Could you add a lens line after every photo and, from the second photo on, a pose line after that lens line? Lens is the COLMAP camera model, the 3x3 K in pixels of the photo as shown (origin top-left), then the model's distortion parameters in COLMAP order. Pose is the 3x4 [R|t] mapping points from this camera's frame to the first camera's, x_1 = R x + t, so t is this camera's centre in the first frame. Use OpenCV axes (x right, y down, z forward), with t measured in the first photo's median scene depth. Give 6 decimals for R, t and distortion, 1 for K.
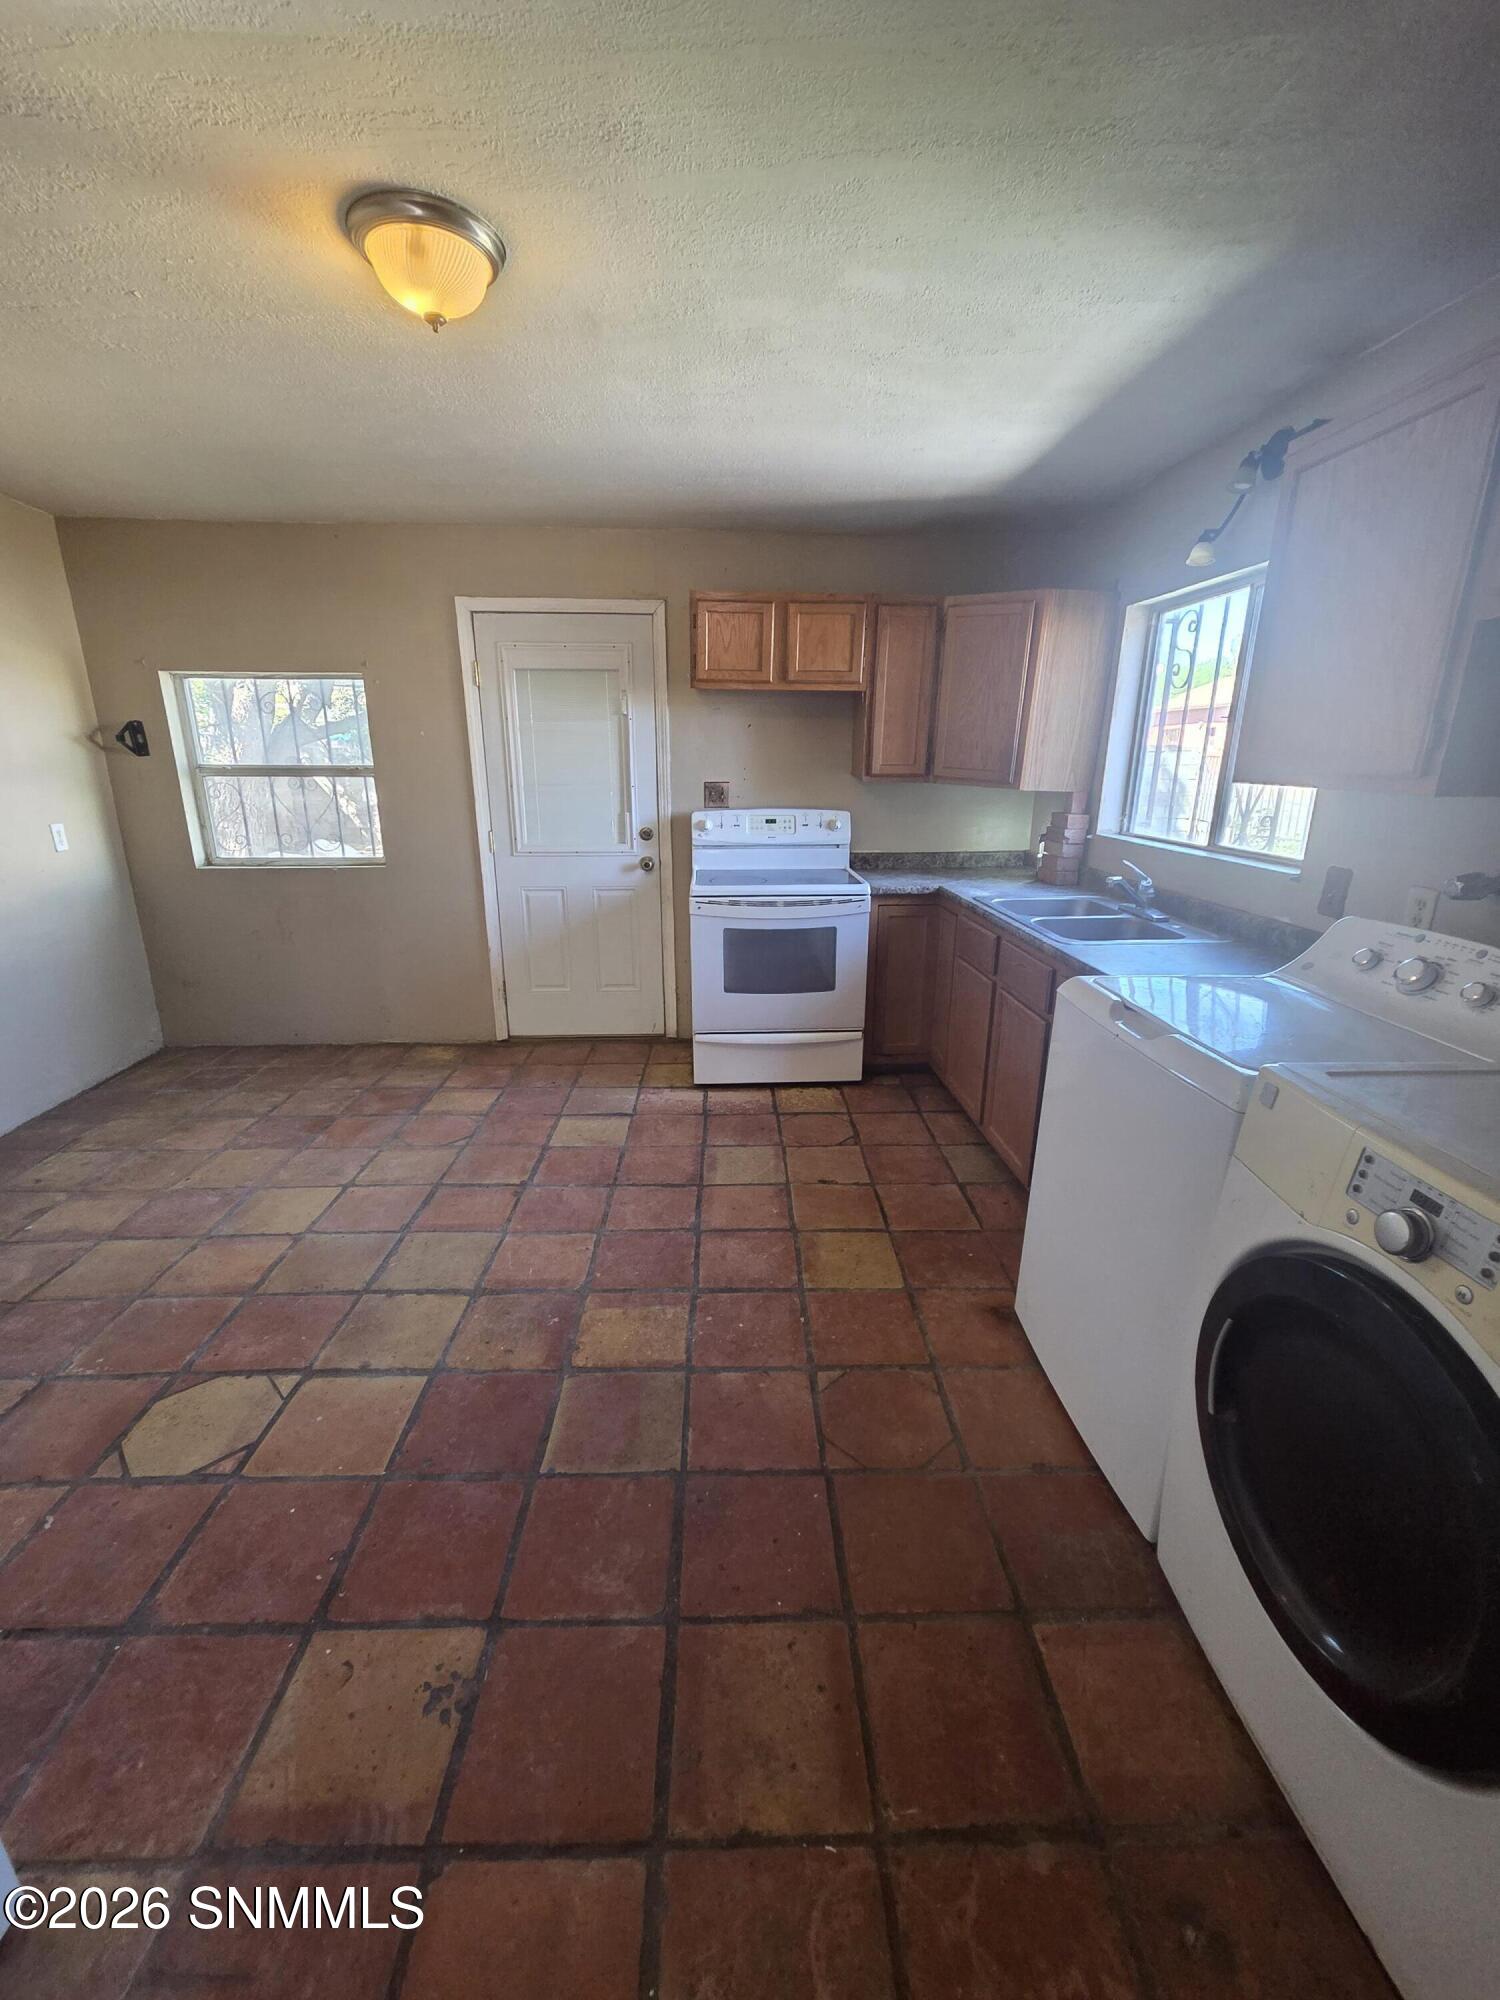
lens RADIAL K [[813.5, 0, 751.7], [0, 813.5, 1004.2], [0, 0, 1]] dist [0.003497, -0.001678]
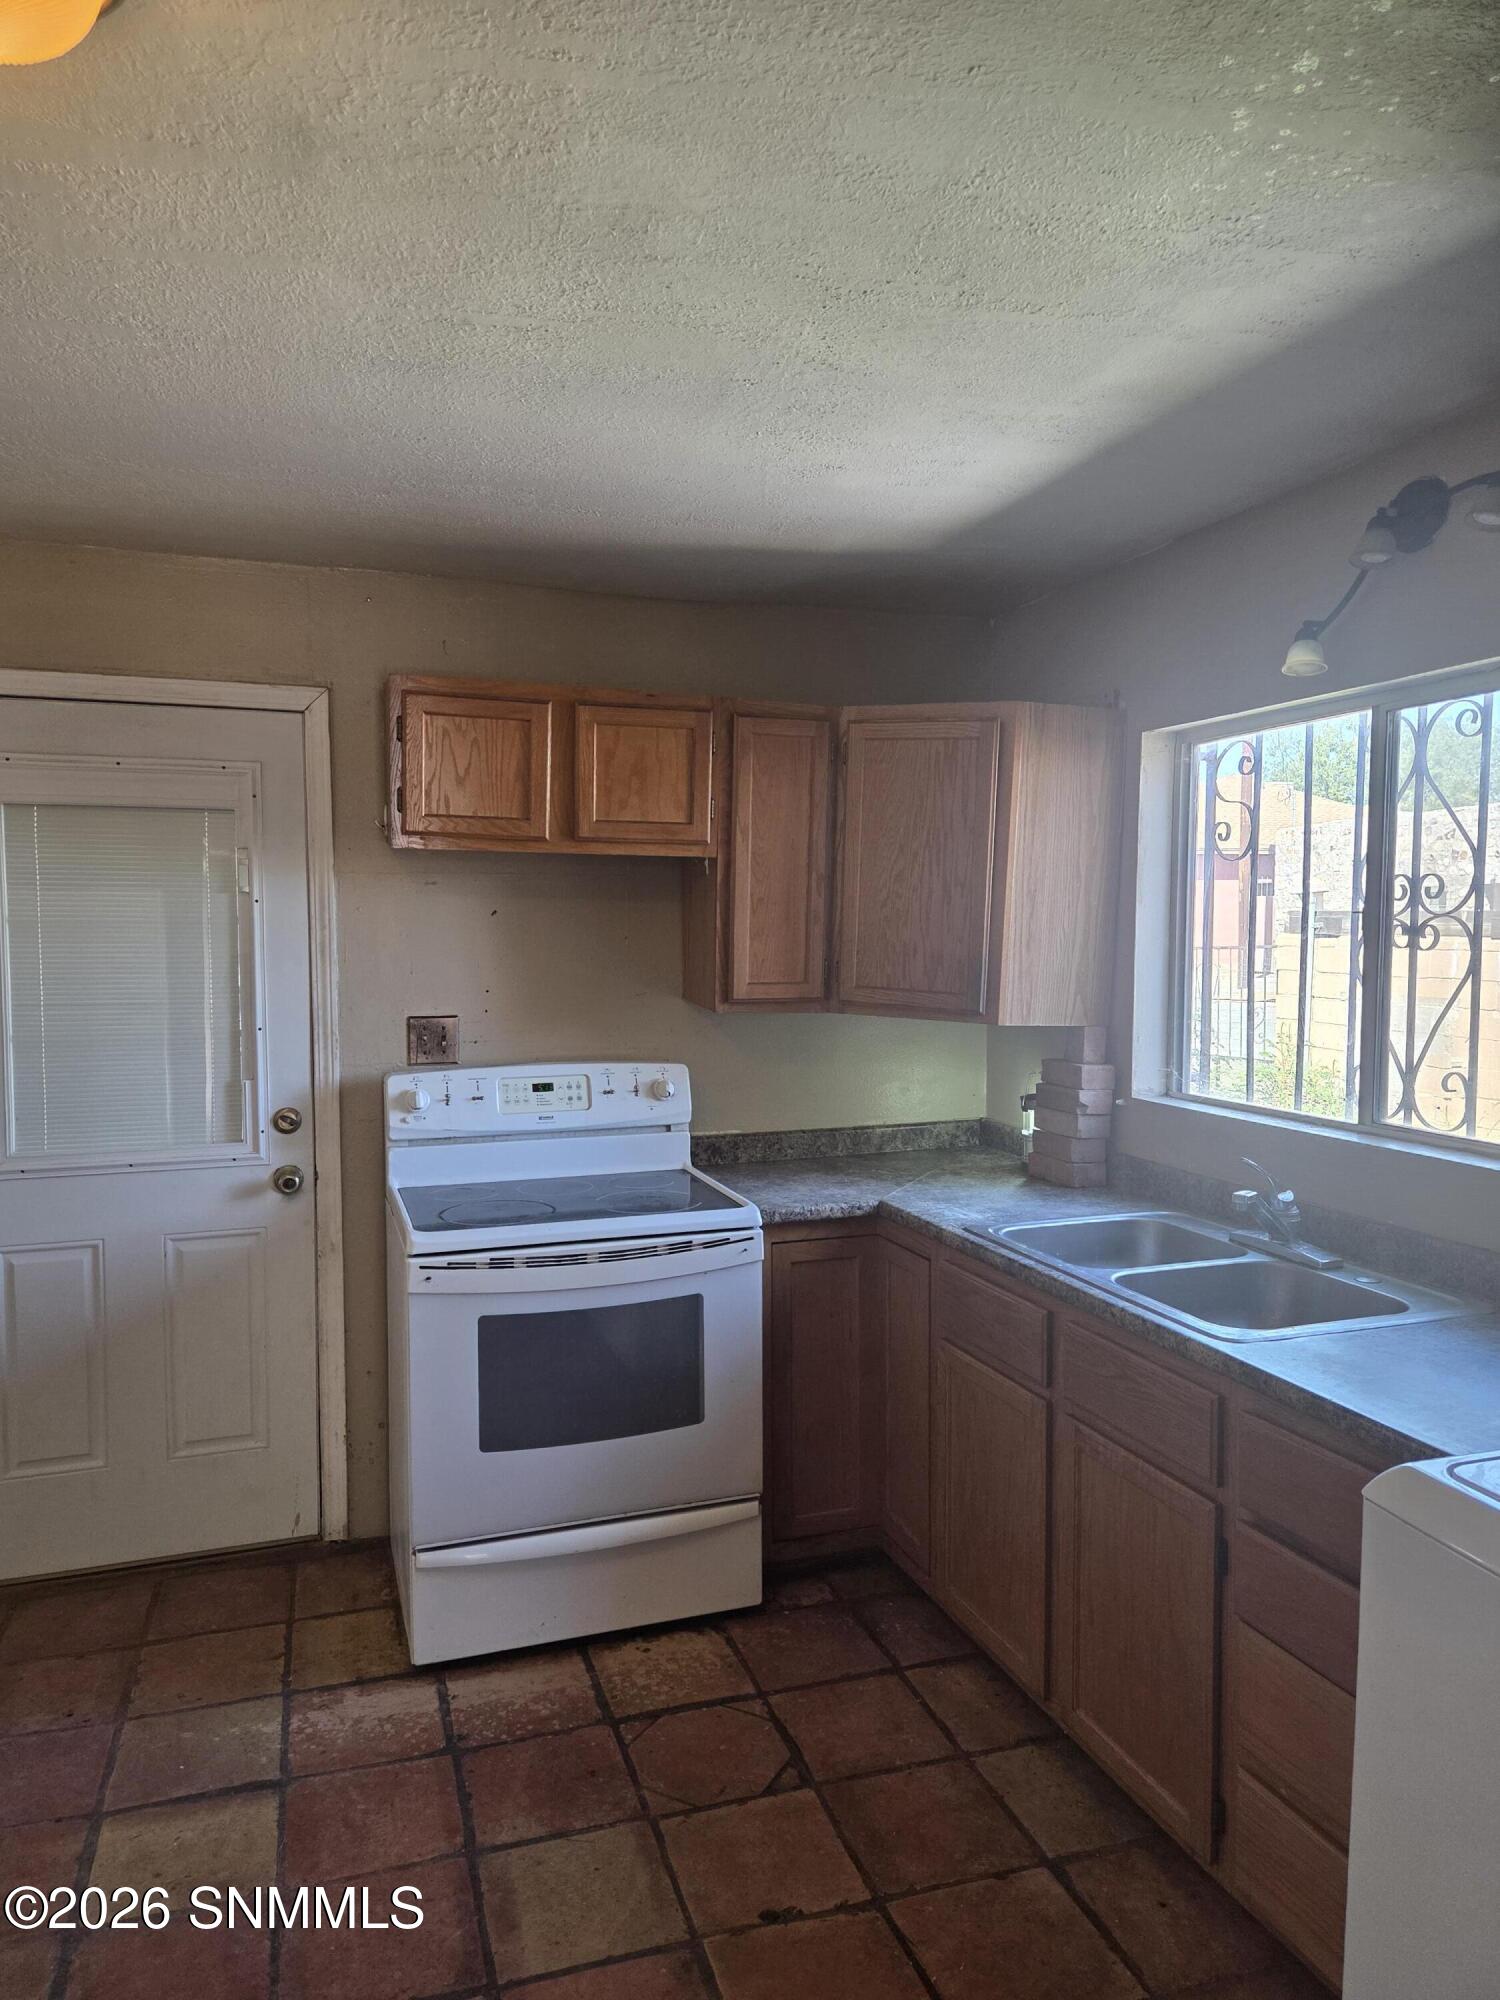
lens RADIAL K [[1344.1, 0, 745.7], [0, 1344.1, 1023.3], [0, 0, 1]] dist [0.050216, -0.015656]
pose [[0.962860, -0.021842, 0.269116, -0.099769], [0.082156, 0.973162, -0.214957, -0.082227], [-0.257199, 0.229083, 0.938813, 0.172704]]
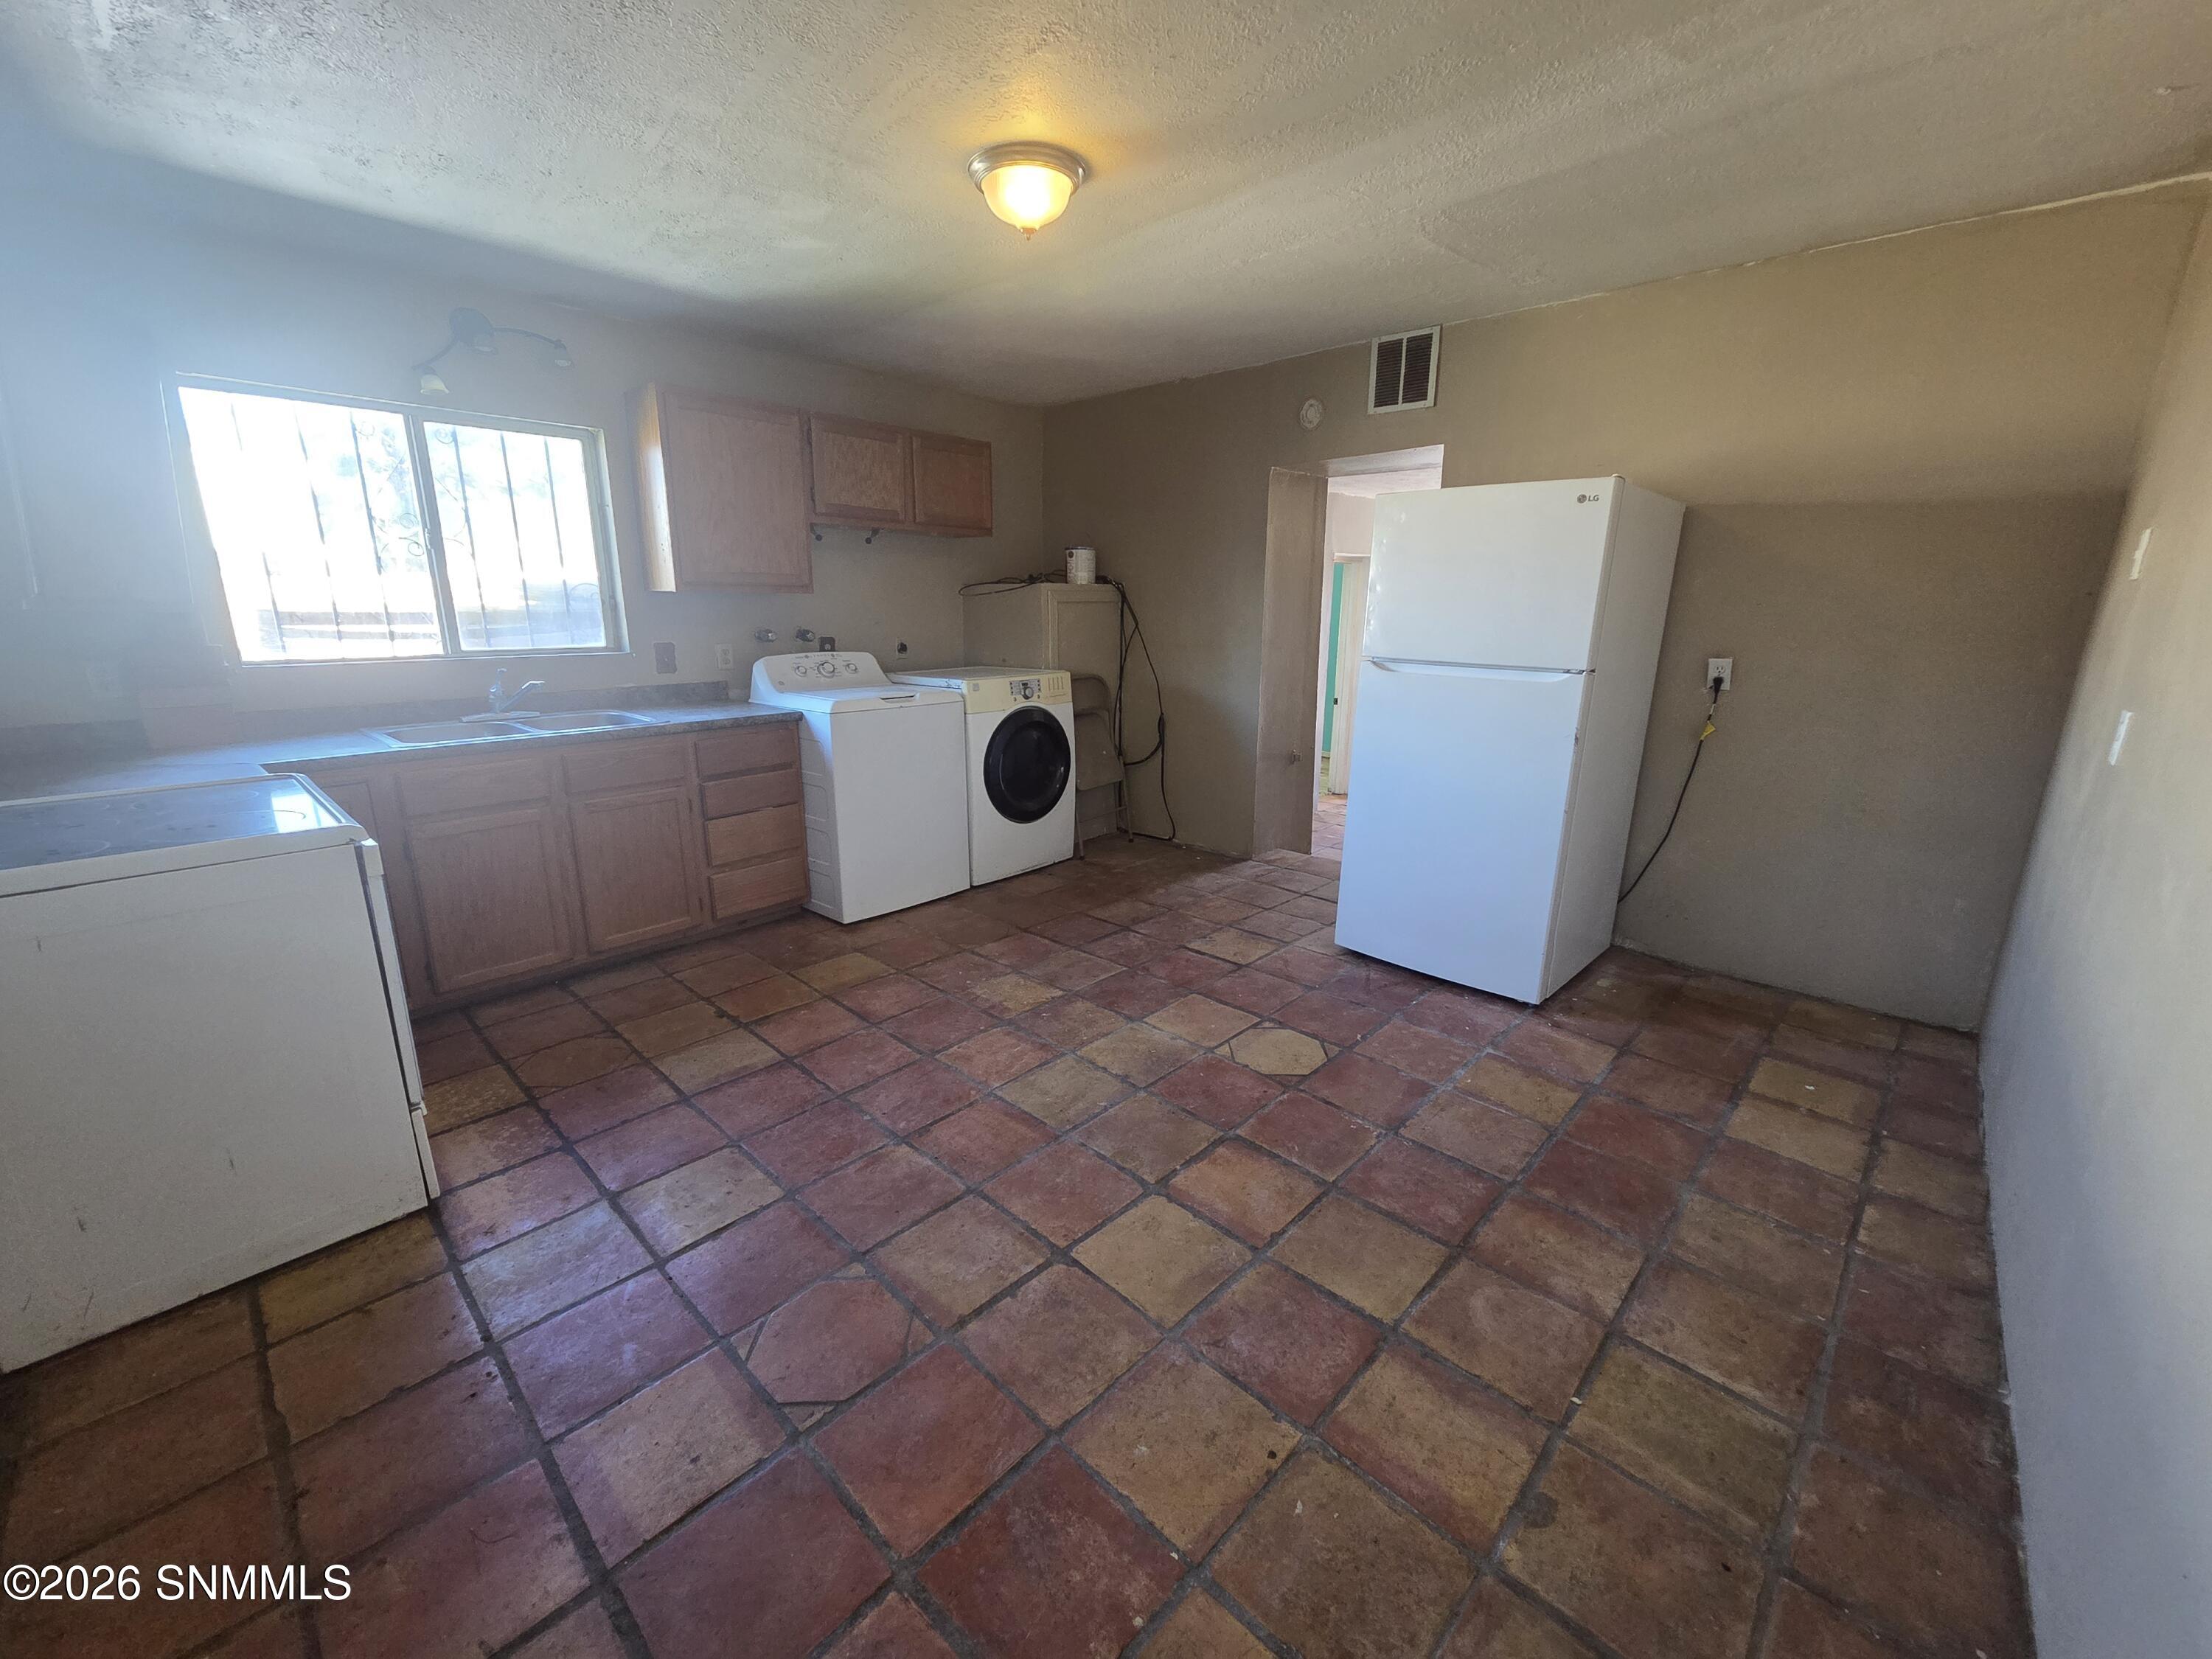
lens RADIAL K [[899.7, 0, 1098.7], [0, 899.7, 827.8], [0, 0, 1]] dist [0.003497, -0.001678]
pose [[-0.692057, -0.192723, 0.695640, -0.794070], [0.199886, 0.874850, 0.441228, -0.306529], [-0.693616, 0.444404, -0.566924, 1.044009]]
